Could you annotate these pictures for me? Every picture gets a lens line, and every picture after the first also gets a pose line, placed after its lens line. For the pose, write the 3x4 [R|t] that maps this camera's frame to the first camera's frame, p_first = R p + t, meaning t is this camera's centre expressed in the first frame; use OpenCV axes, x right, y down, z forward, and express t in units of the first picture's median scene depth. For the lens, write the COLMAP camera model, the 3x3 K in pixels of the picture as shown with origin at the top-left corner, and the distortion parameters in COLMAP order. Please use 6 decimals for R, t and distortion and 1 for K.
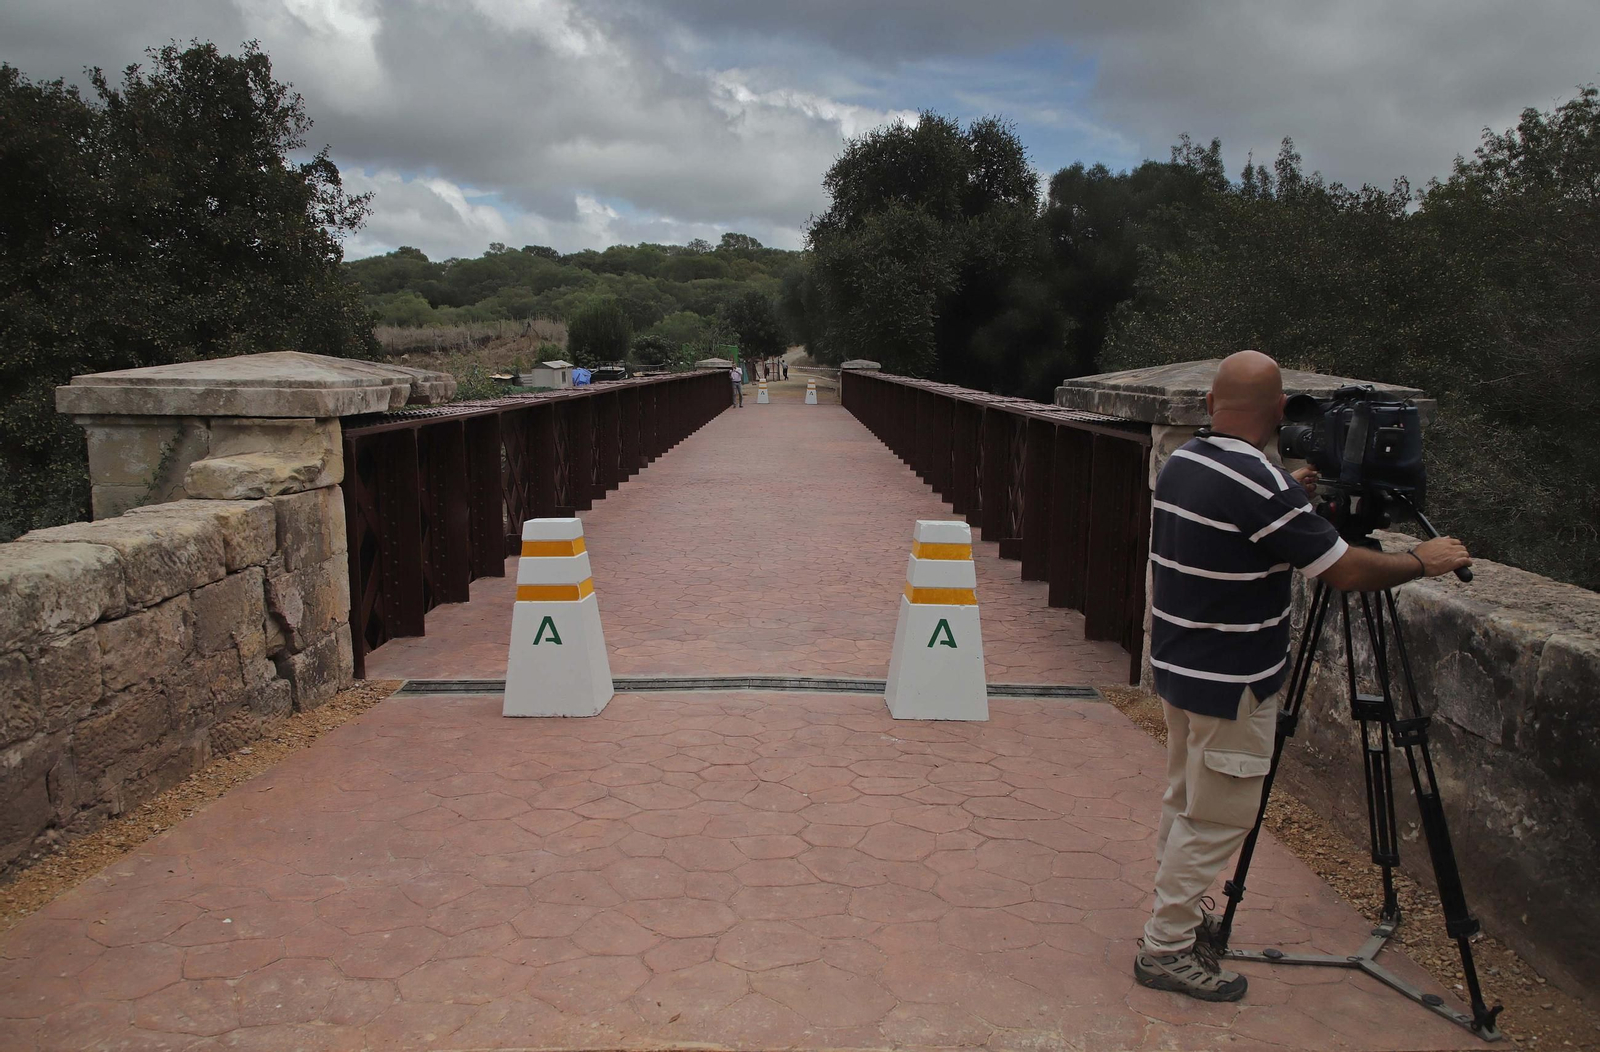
lens RADIAL K [[1157.0, 0, 800.0], [0, 1157.0, 526.0], [0, 0, 1]] dist [-0.066253, 0.049883]
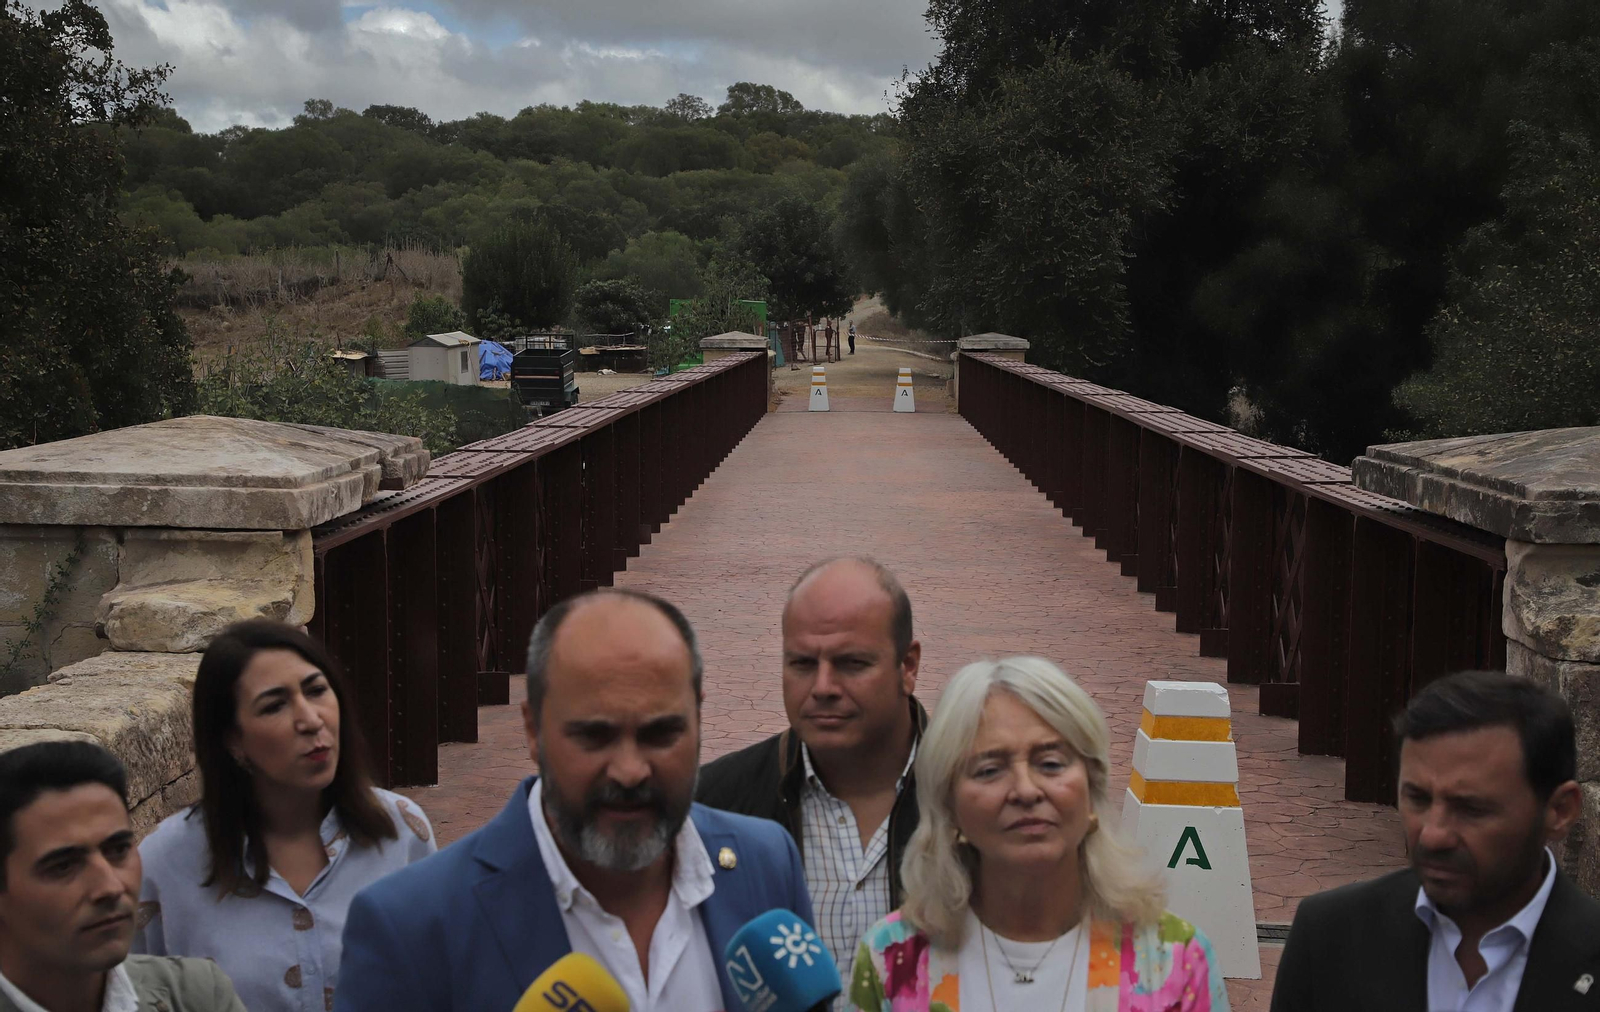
lens RADIAL K [[2122.9, 0, 768.7], [0, 2122.9, 539.9], [0, 0, 1]] dist [0.162964, 0.039420]
pose [[0.998949, 0.002130, -0.045782, -0.009405], [-0.003761, 0.999360, -0.035576, -0.006012], [0.045677, 0.035711, 0.998318, -0.040175]]
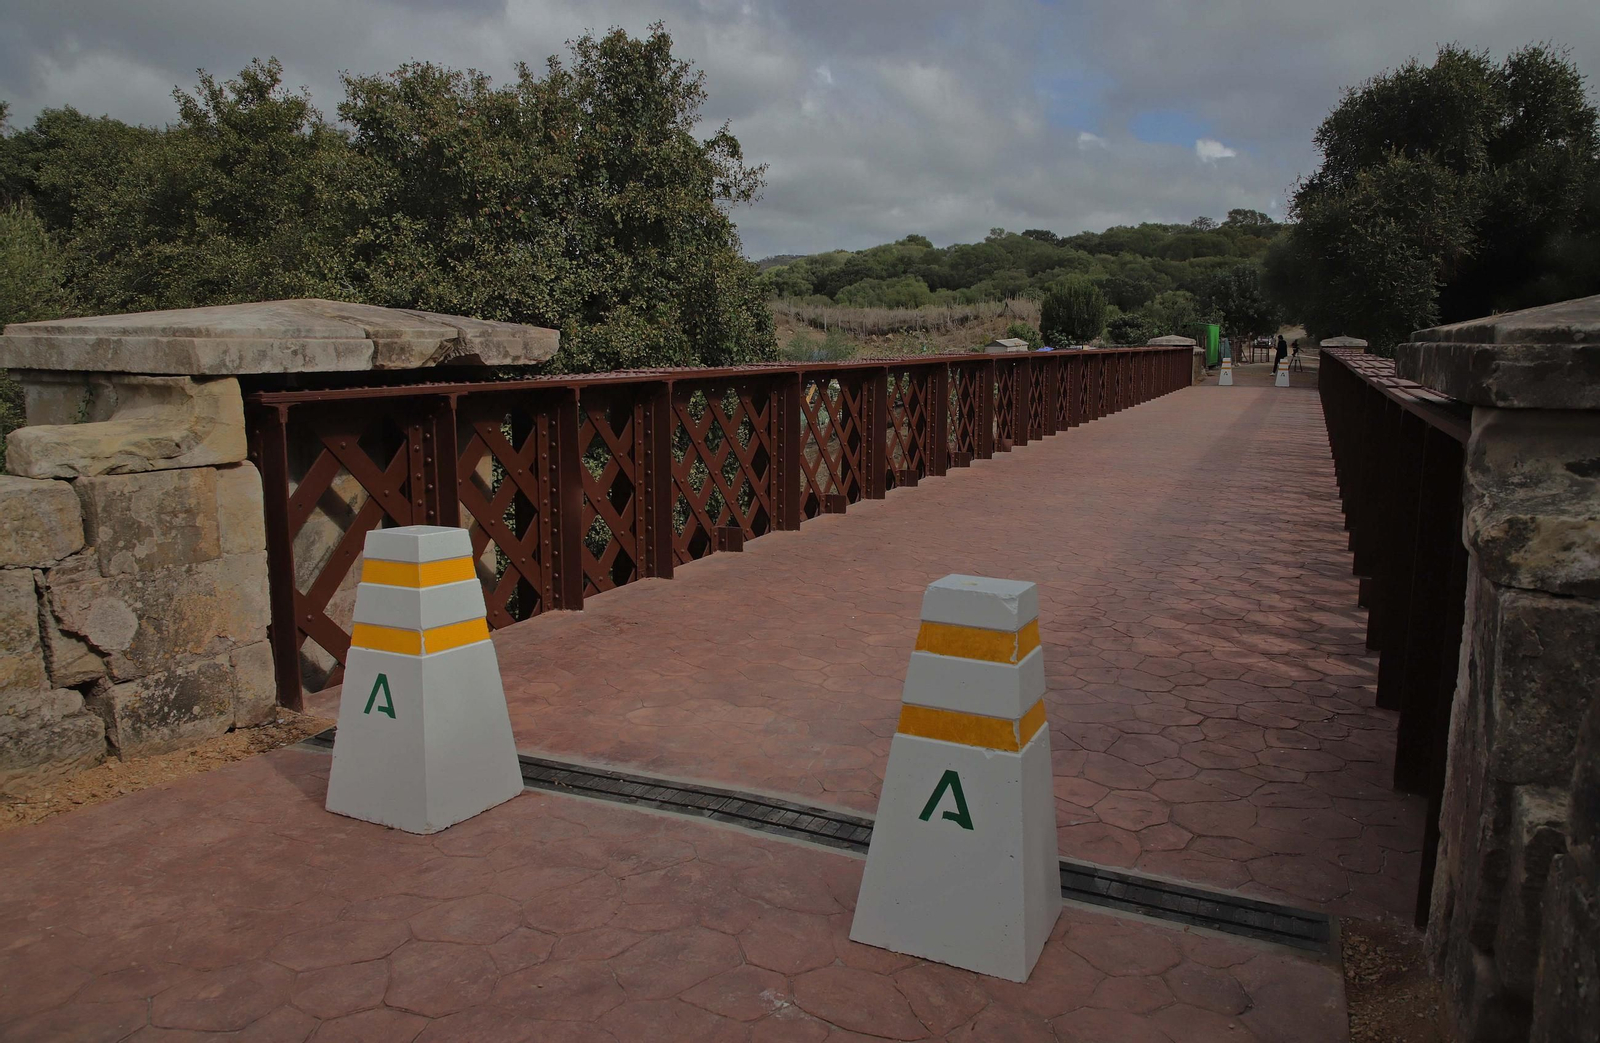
lens RADIAL K [[1119.5, 0, 799.9], [0, 1119.5, 496.9], [0, 0, 1]] dist [-0.051377, 0.028907]
pose [[0.907393, 0.053363, -0.416882, 0.035888], [-0.055458, 0.998436, 0.007093, -0.005741], [0.416609, 0.016683, 0.908933, 0.069458]]
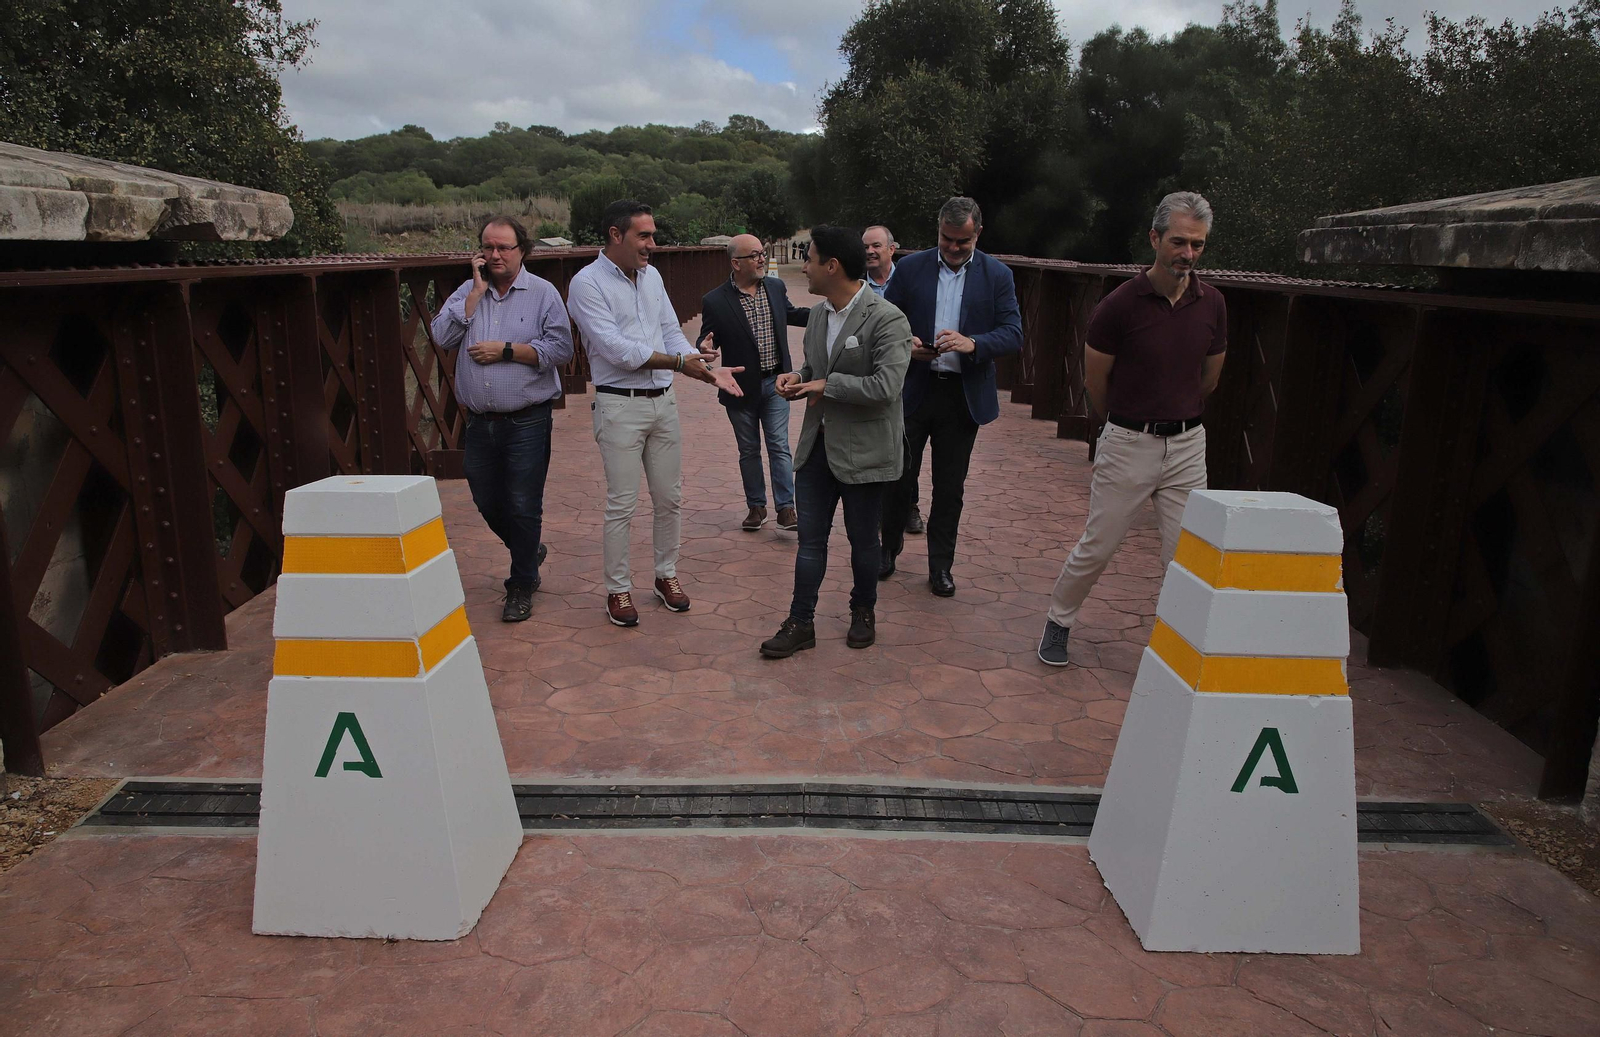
lens RADIAL K [[1115.2, 0, 806.2], [0, 1115.2, 526.8], [0, 0, 1]] dist [-0.066735, 0.041589]
pose [[0.999928, 0.011238, 0.004315, -0.006923], [-0.011627, 0.994483, 0.104248, -0.004694], [-0.003120, -0.104291, 0.994542, 0.081418]]
